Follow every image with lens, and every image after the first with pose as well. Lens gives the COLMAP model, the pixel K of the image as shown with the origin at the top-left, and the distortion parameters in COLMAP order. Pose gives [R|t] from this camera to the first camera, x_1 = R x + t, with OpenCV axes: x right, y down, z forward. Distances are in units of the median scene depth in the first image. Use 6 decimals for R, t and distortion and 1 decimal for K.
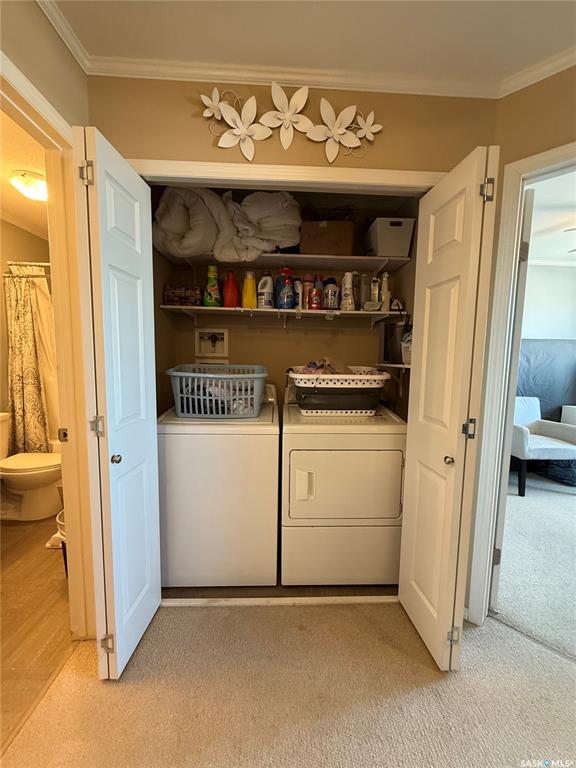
lens RADIAL K [[304.1, 0, 290.3], [0, 304.1, 385.3], [0, 0, 1]] dist [-0.001079, 0.000621]
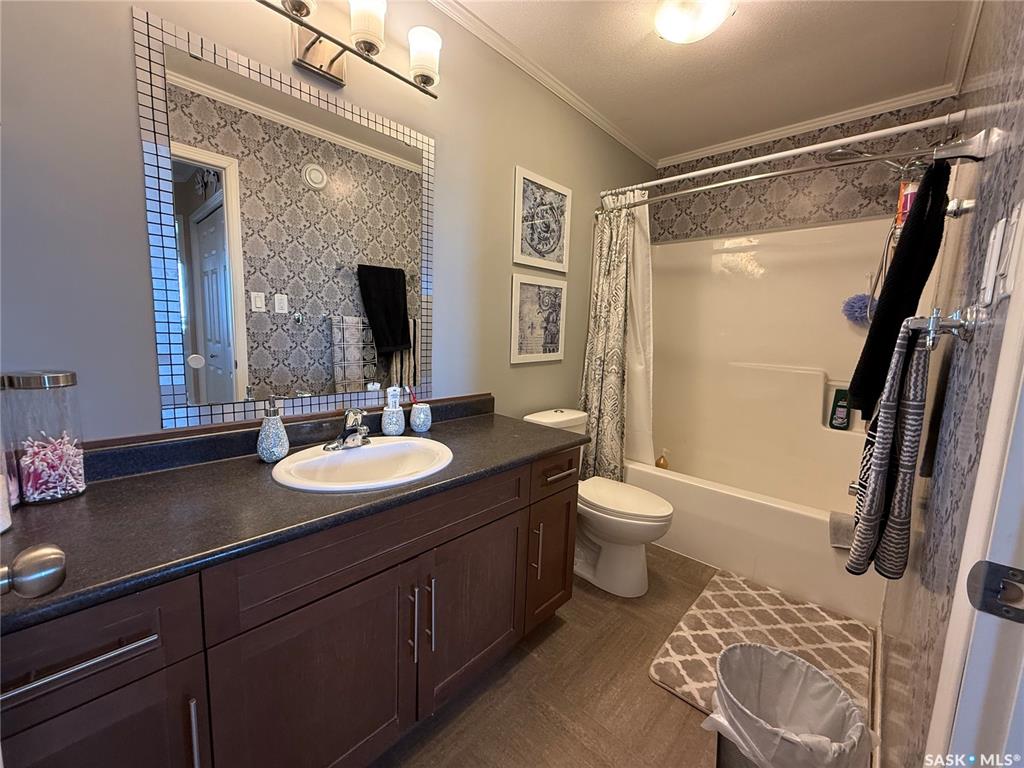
lens RADIAL K [[405.5, 0, 508.6], [0, 405.5, 384.8], [0, 0, 1]] dist [-0.001079, 0.000621]
pose [[0.705641, 0.096534, -0.701963, -0.396690], [-0.092153, 0.994765, 0.044164, 0.004451], [0.702552, 0.033524, 0.710843, 0.218807]]
